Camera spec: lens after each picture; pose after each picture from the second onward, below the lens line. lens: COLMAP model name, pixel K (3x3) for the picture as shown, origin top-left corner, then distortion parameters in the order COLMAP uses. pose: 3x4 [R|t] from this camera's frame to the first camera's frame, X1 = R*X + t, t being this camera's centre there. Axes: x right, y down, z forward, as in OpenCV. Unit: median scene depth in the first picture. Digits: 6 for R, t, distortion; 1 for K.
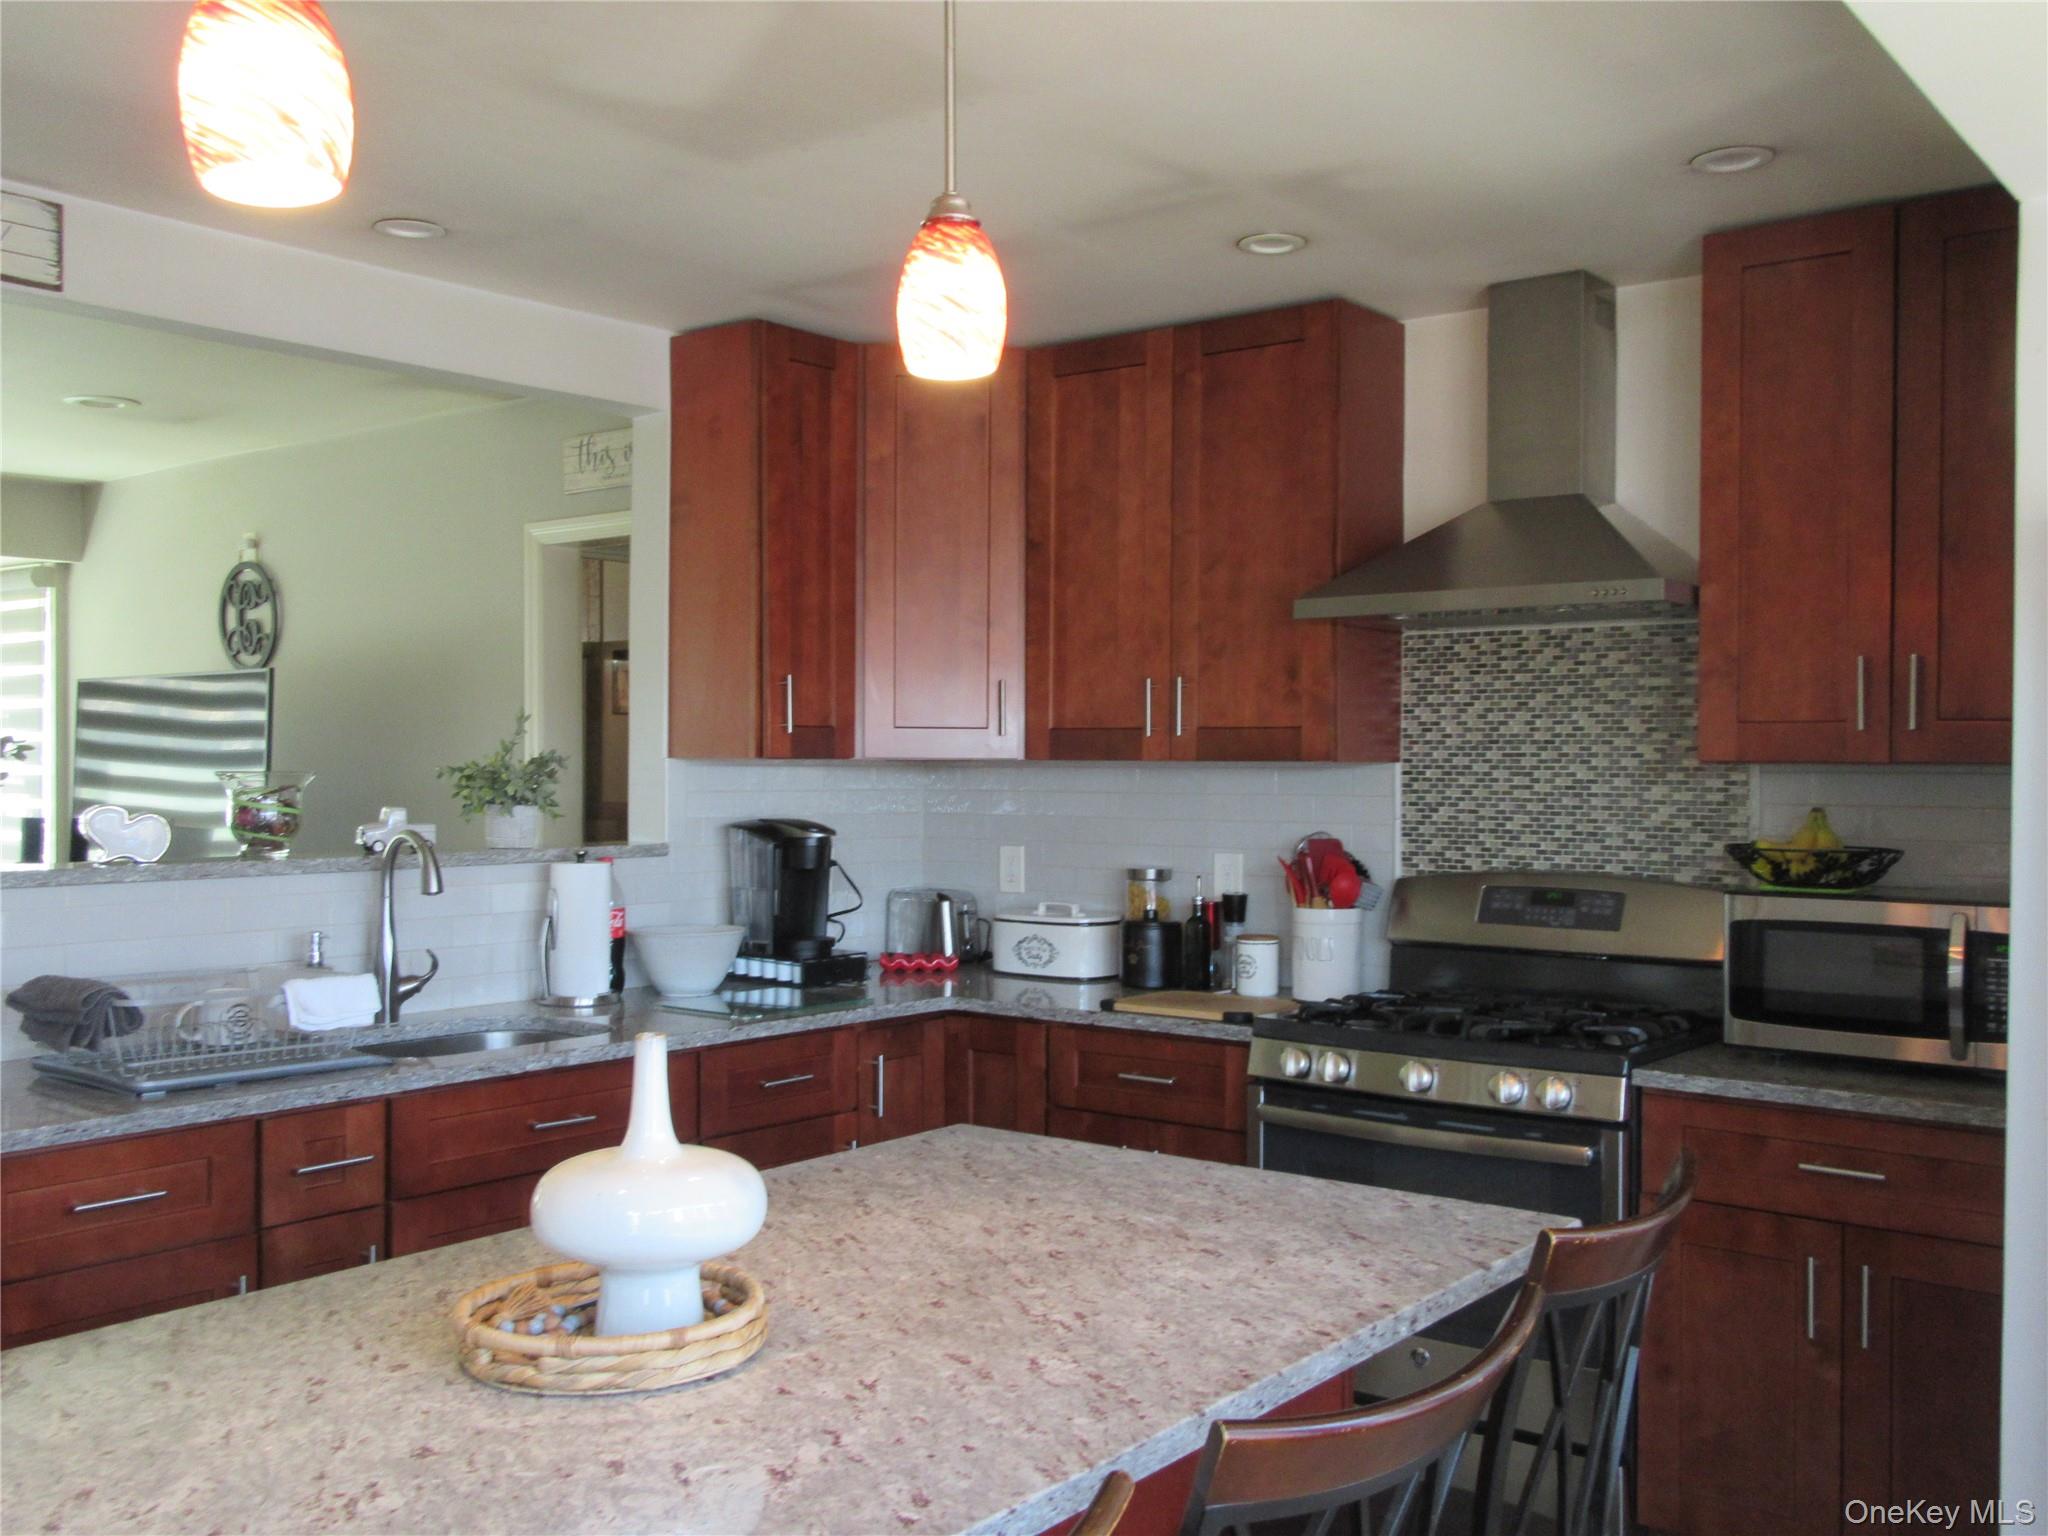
lens RADIAL K [[1878.2, 0, 1033.9], [0, 1878.2, 763.6], [0, 0, 1]] dist [0.009871, 0.000000]
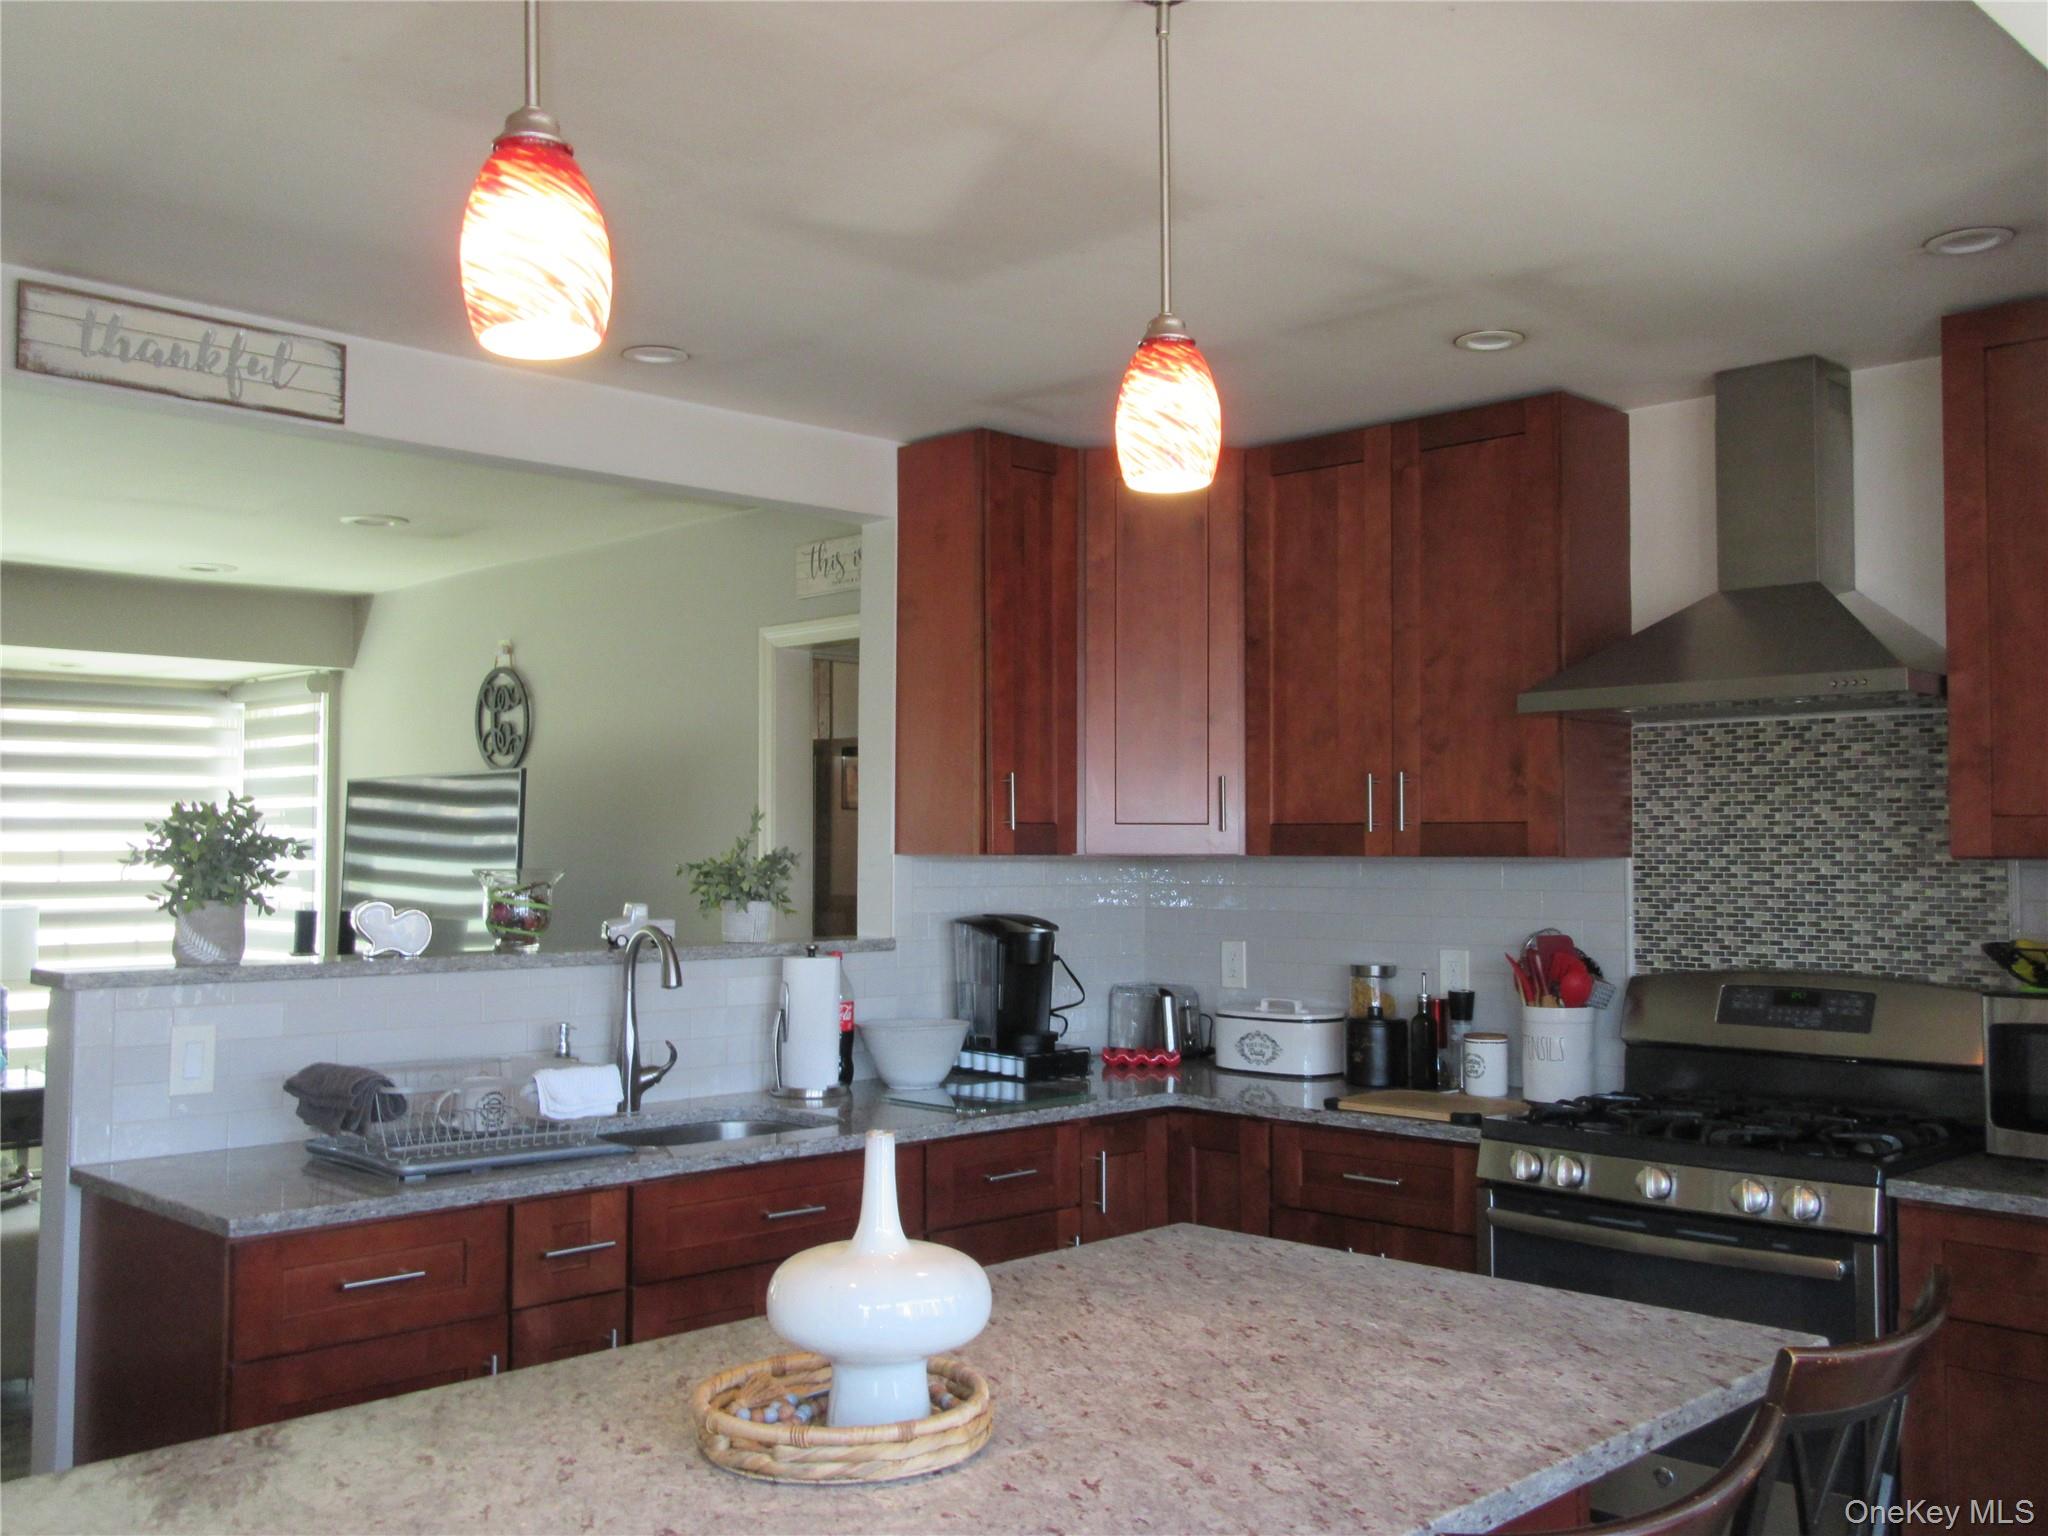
lens RADIAL K [[1878.2, 0, 1033.7], [0, 1878.2, 760.5], [0, 0, 1]] dist [0.009871, 0.000000]
pose [[0.993008, -0.008463, -0.117745, 0.001426], [0.002620, 0.998761, -0.049691, -0.003405], [0.118020, 0.049035, 0.991800, -0.010752]]
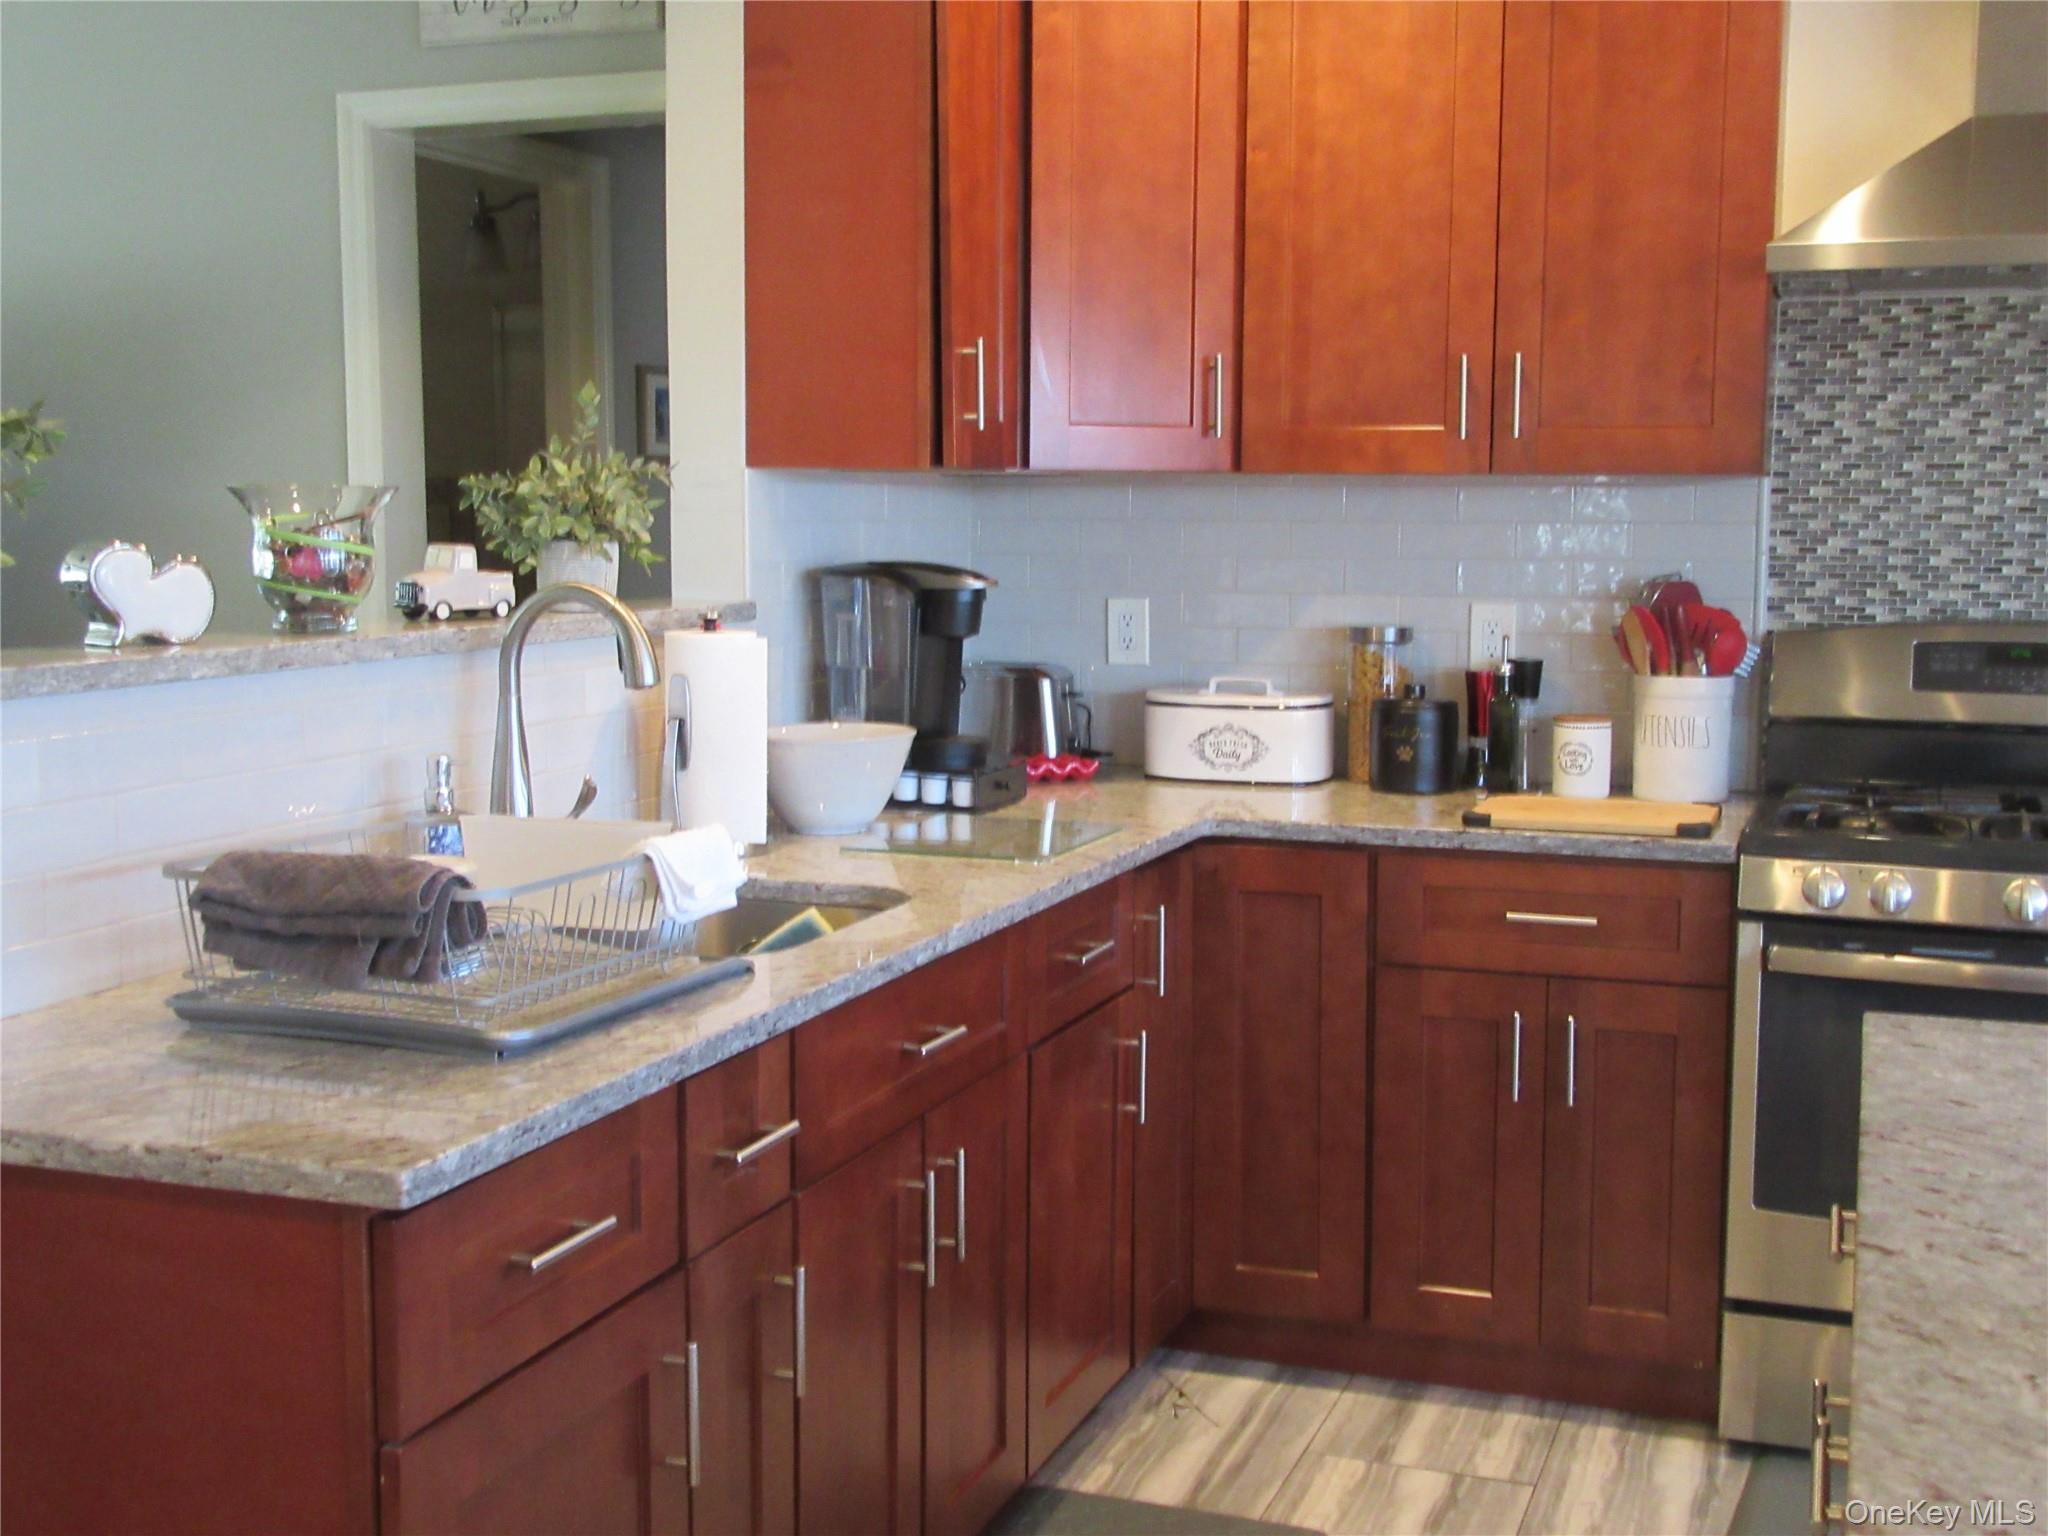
lens RADIAL K [[2361.4, 0, 1010.3], [0, 2361.4, 754.3], [0, 0, 1]] dist [0.007256, 0.000000]
pose [[0.951194, -0.033641, 0.306754, -0.407364], [-0.000105, 0.994005, 0.109335, 0.006920], [-0.308593, -0.104031, 0.945488, 0.219379]]
